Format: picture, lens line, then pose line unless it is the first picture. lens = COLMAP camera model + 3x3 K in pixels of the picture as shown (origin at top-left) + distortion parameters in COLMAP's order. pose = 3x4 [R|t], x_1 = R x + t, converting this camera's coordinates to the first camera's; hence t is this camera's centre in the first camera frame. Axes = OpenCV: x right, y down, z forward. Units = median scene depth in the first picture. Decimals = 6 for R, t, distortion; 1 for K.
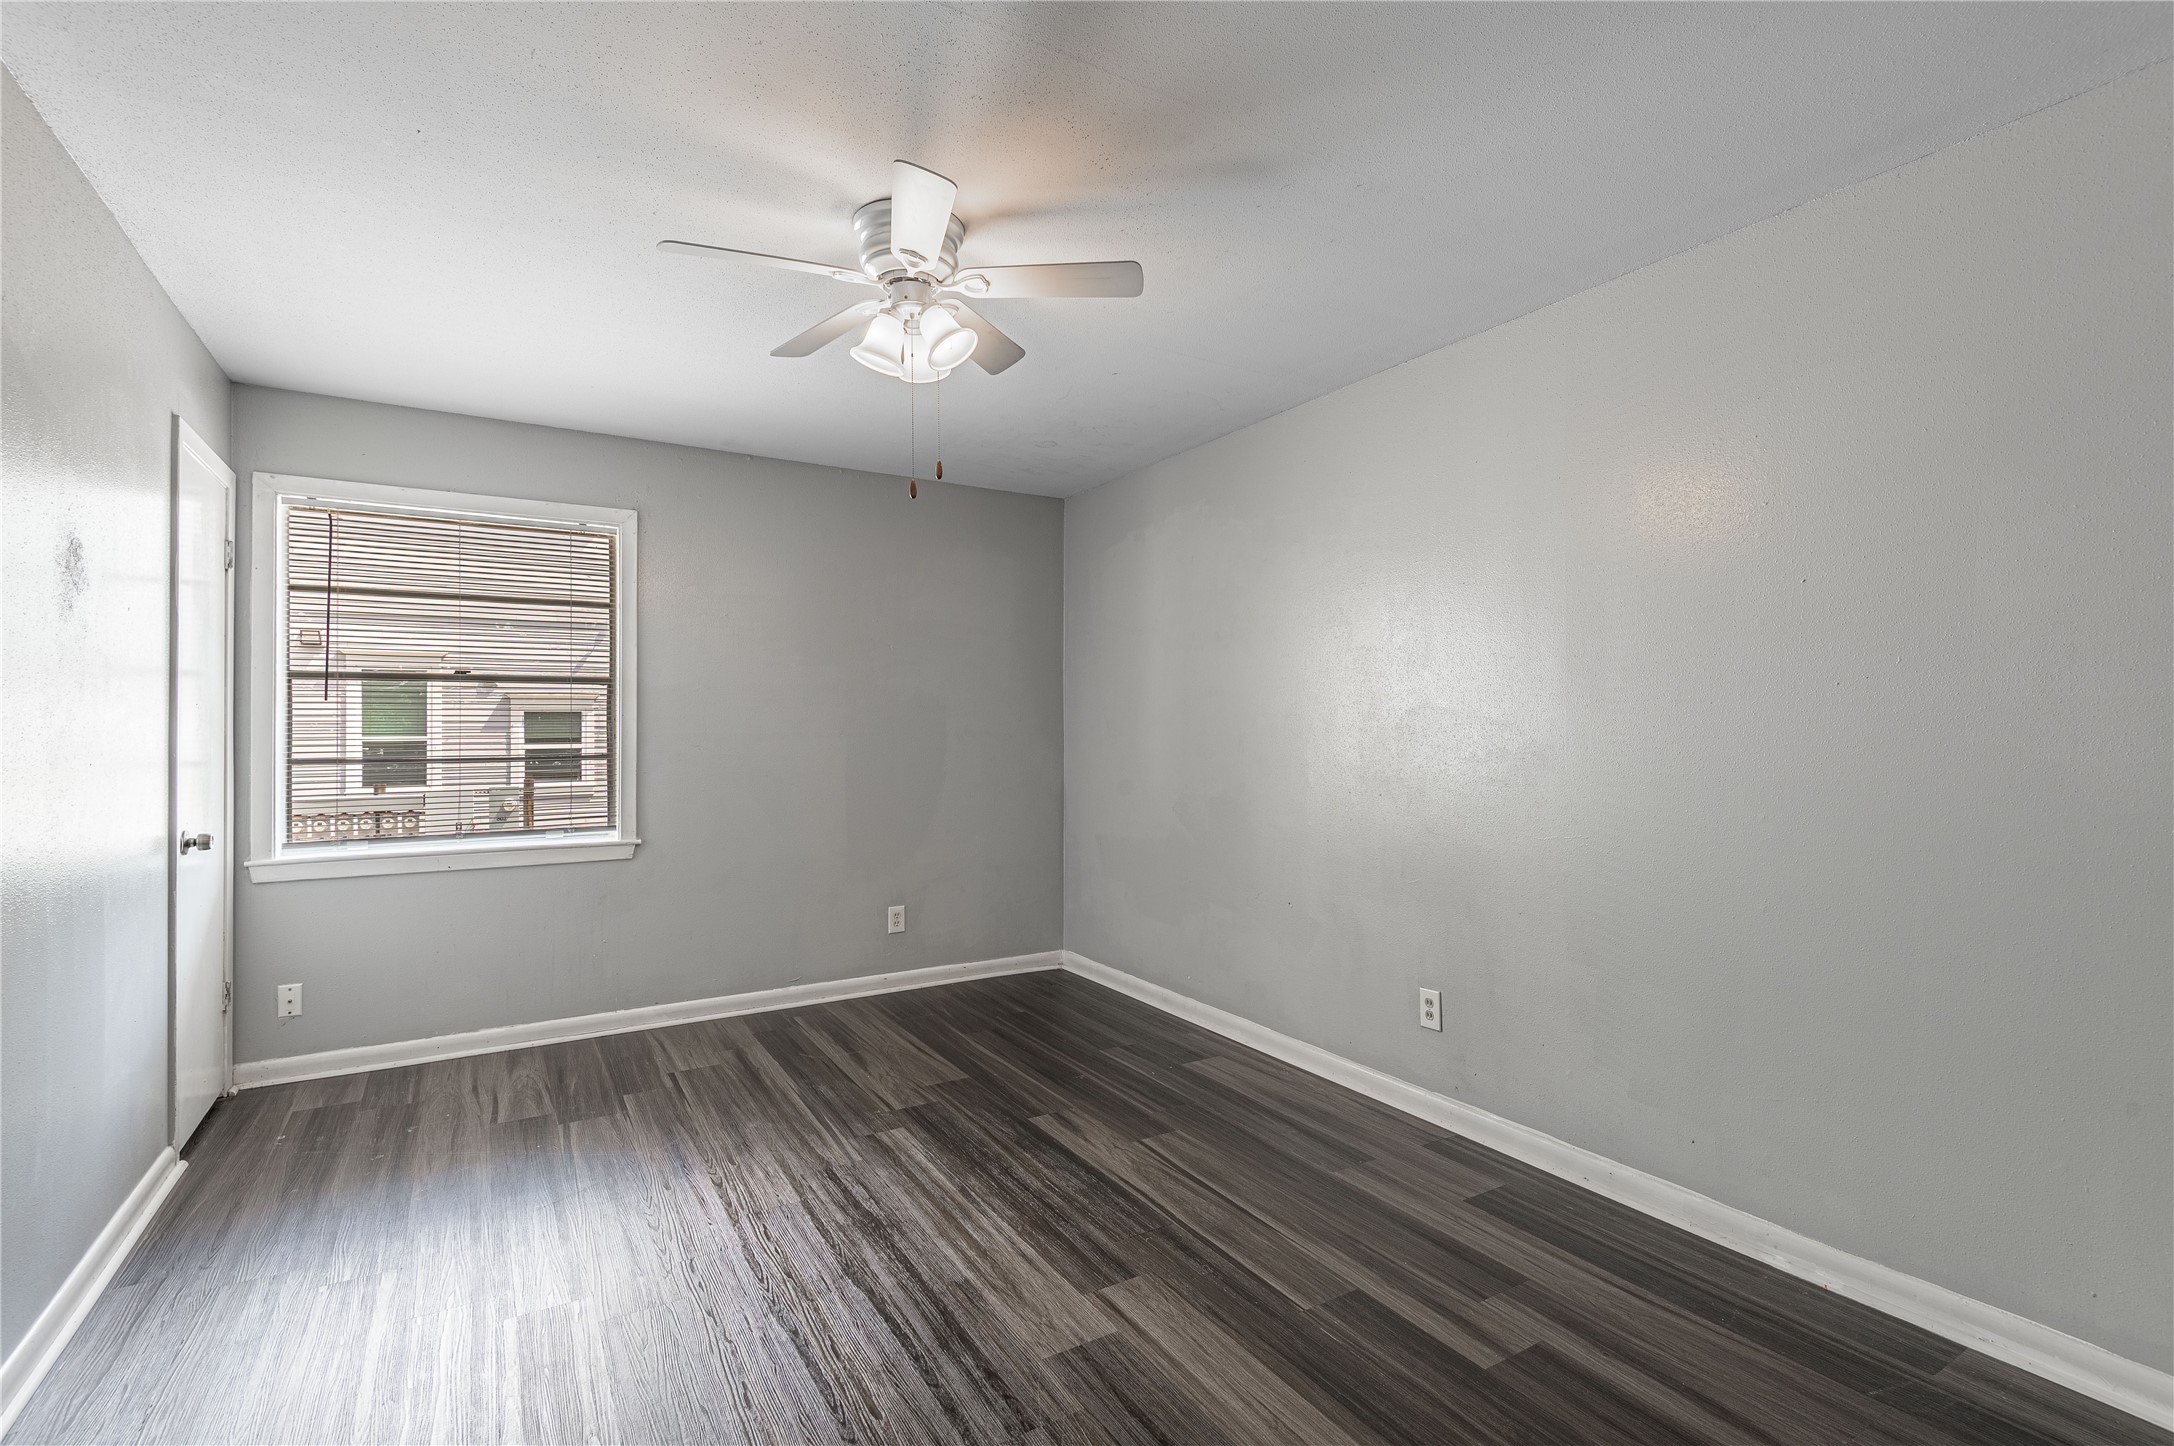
lens RADIAL K [[1005.1, 0, 1086.8], [0, 1005.1, 715.5], [0, 0, 1]] dist [-0.001628, -0.000729]
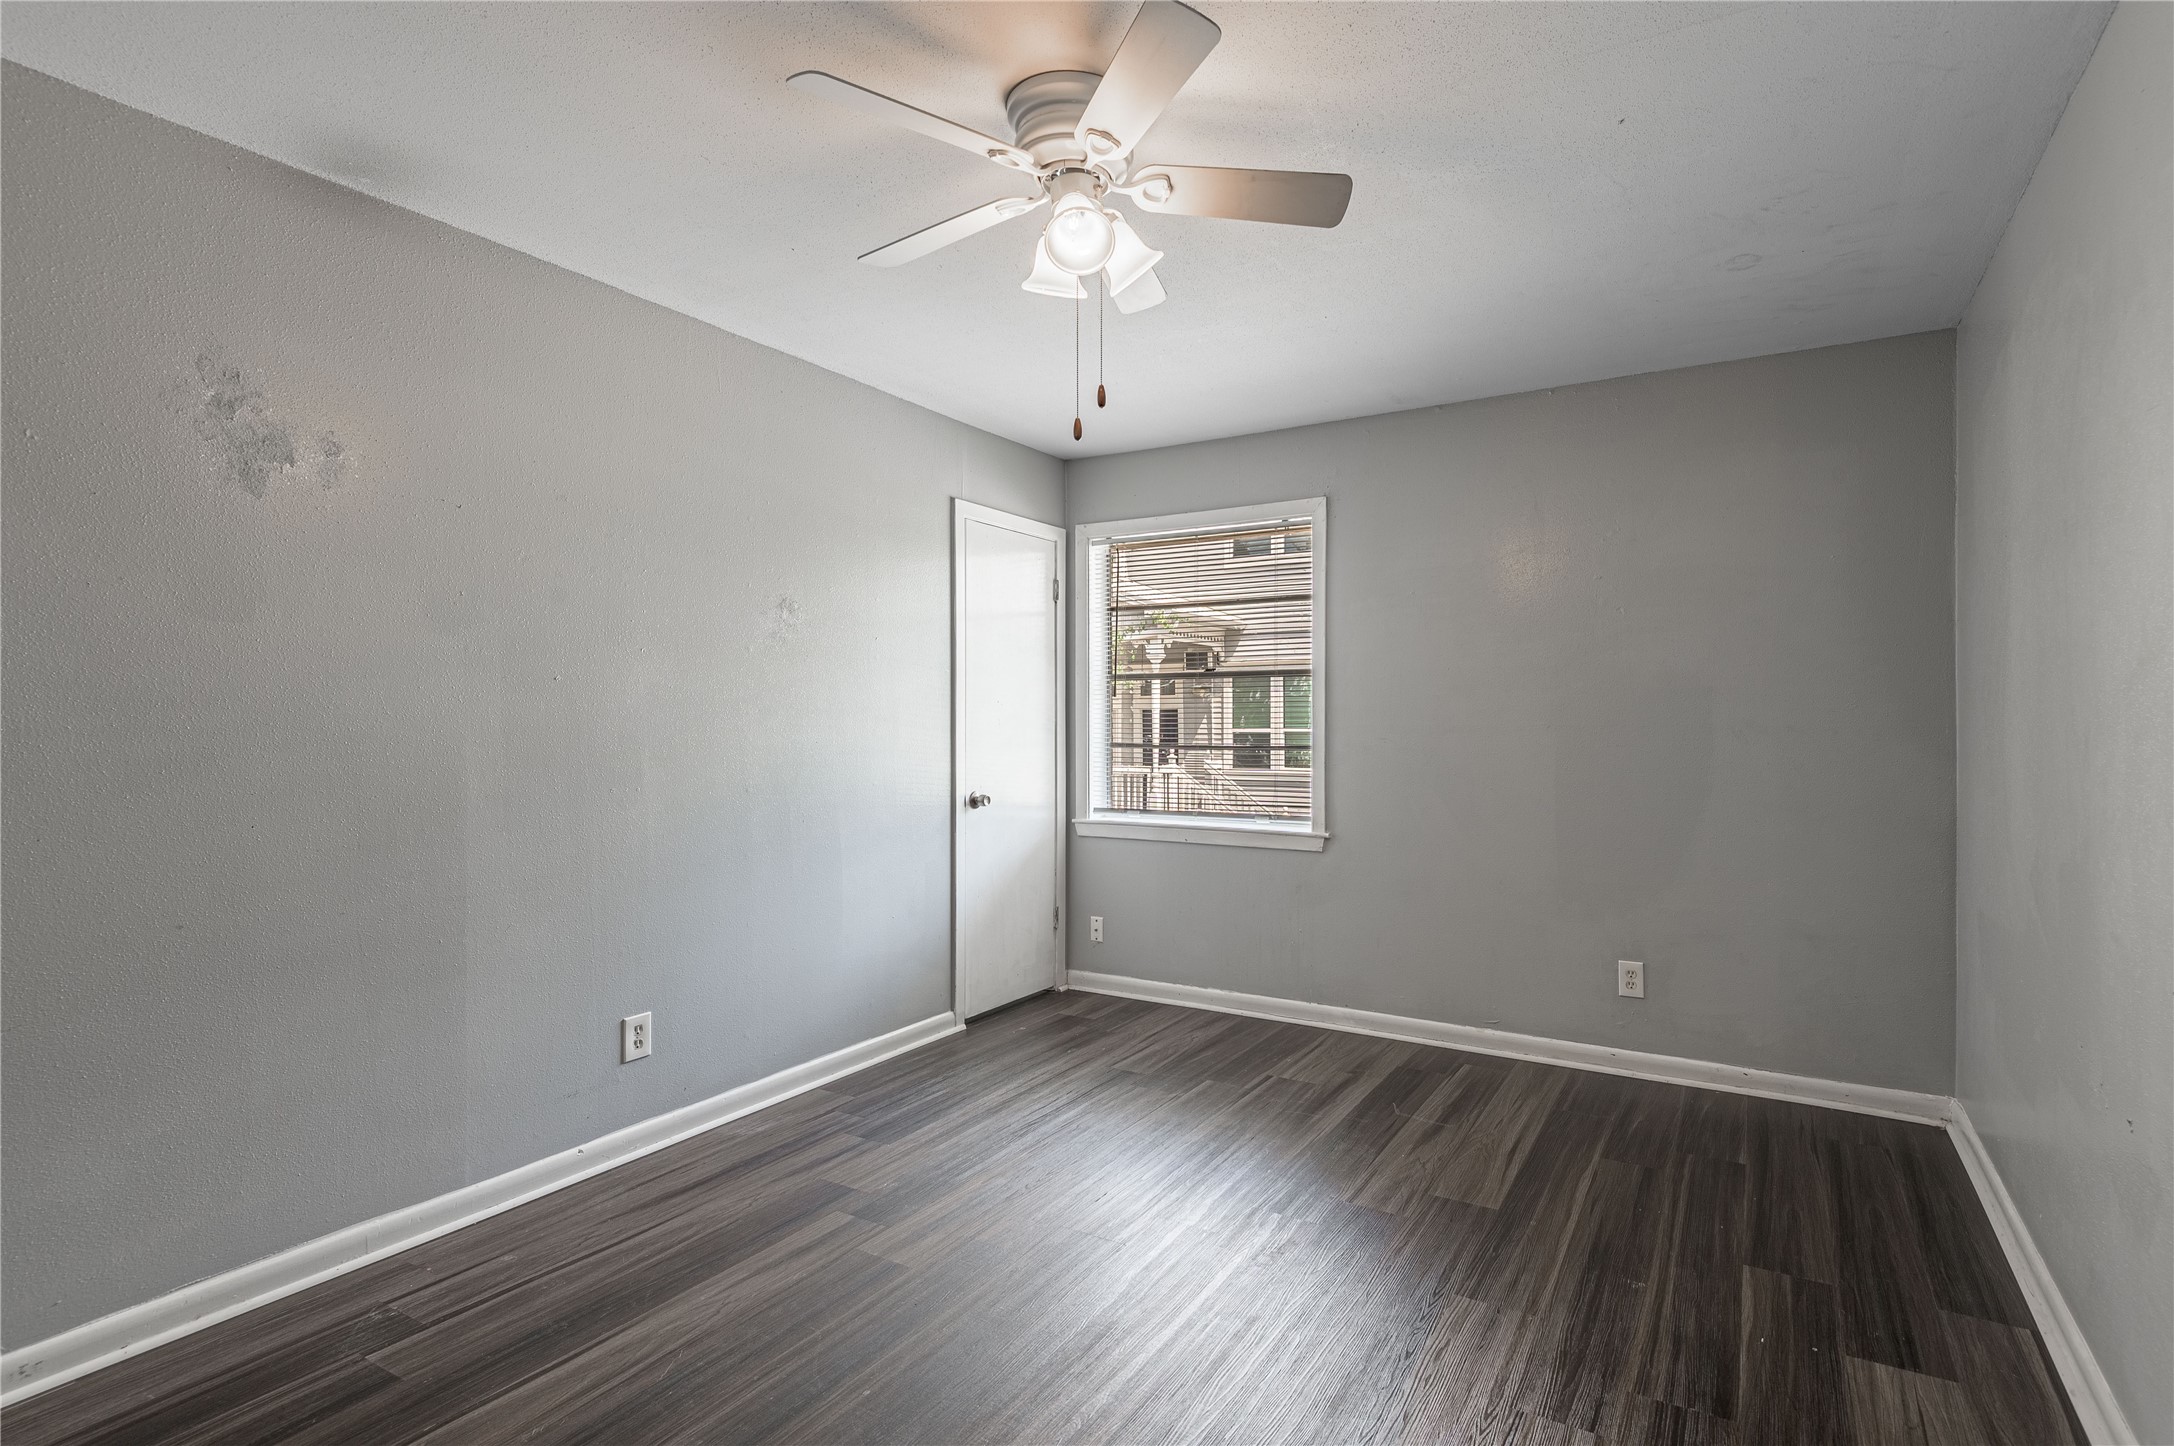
lens RADIAL K [[1022.2, 0, 1175.7], [0, 1022.2, 721.3], [0, 0, 1]] dist [0.024009, -0.000438]
pose [[0.485918, 0.001958, -0.874002, 0.376438], [0.008053, 0.999945, 0.006717, 0.007247], [0.873967, -0.010303, 0.485876, 0.415682]]
